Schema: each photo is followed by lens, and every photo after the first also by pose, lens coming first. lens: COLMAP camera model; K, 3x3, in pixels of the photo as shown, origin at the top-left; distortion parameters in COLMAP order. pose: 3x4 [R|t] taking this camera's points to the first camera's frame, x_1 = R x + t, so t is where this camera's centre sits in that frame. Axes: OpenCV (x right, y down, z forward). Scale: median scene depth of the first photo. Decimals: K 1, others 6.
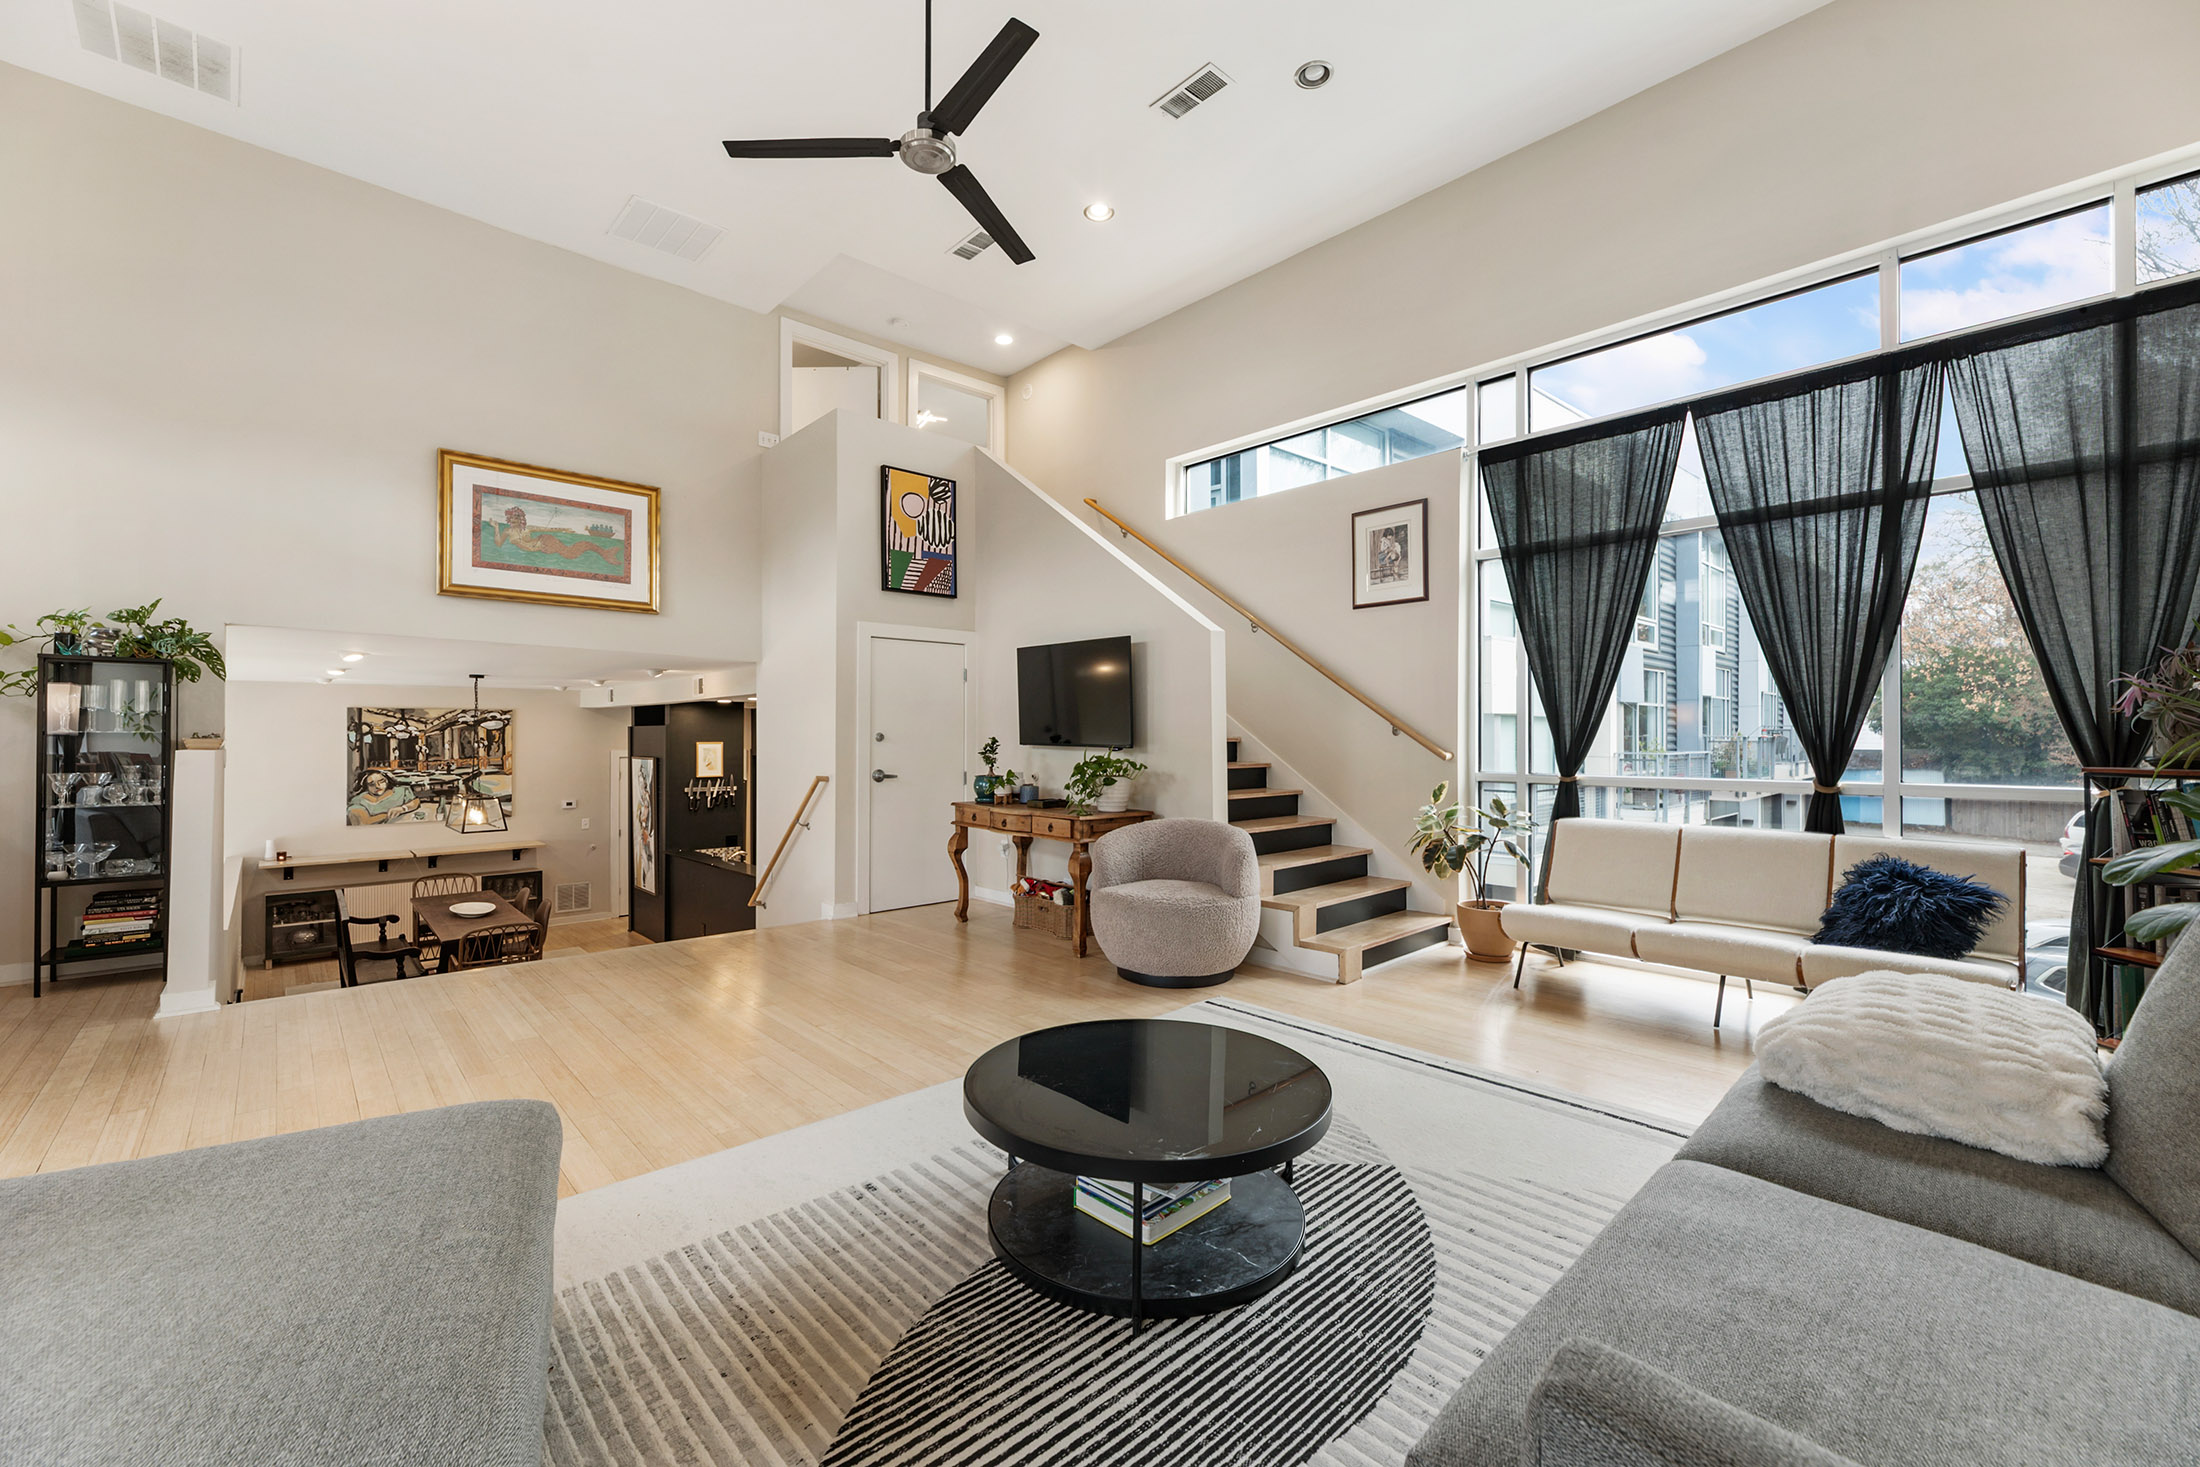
lens RADIAL K [[916.5, 0, 1106.9], [0, 916.5, 732.3], [0, 0, 1]] dist [-0.000253, -0.000201]
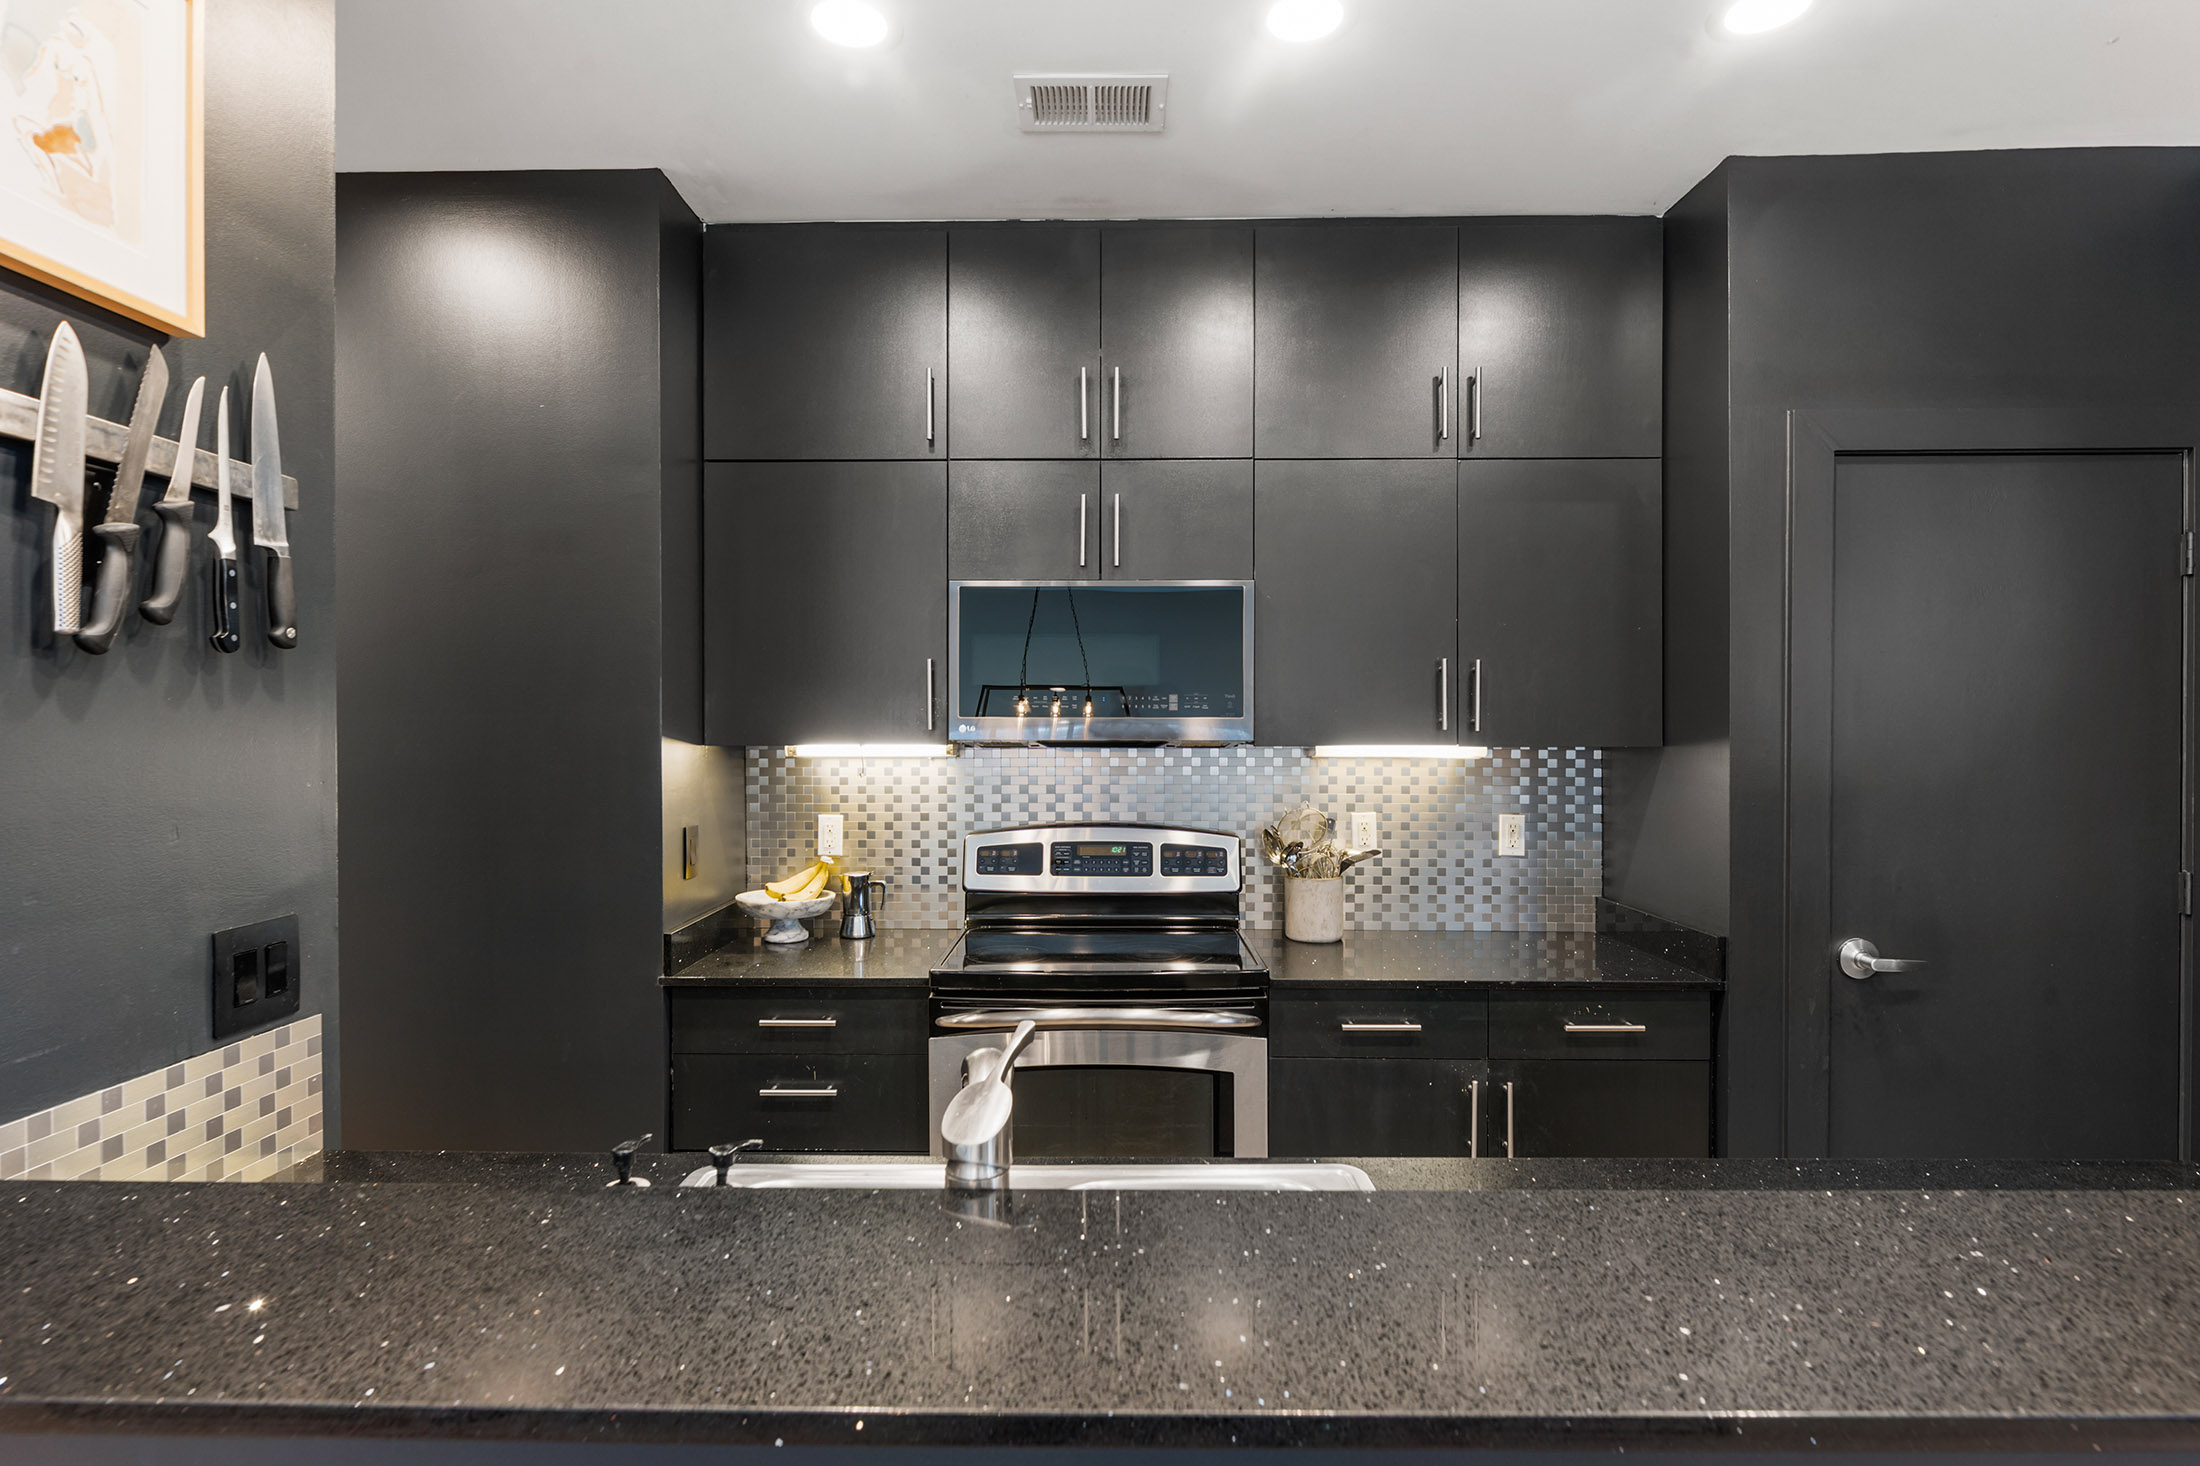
lens RADIAL K [[1075.8, 0, 1080.7], [0, 1075.8, 737.7], [0, 0, 1]] dist [0.002951, -0.000476]
pose [[0.703947, -0.007258, 0.710216, -0.439849], [-0.000301, 0.999945, 0.010517, 0.091260], [-0.710253, -0.007618, 0.703906, 0.858334]]
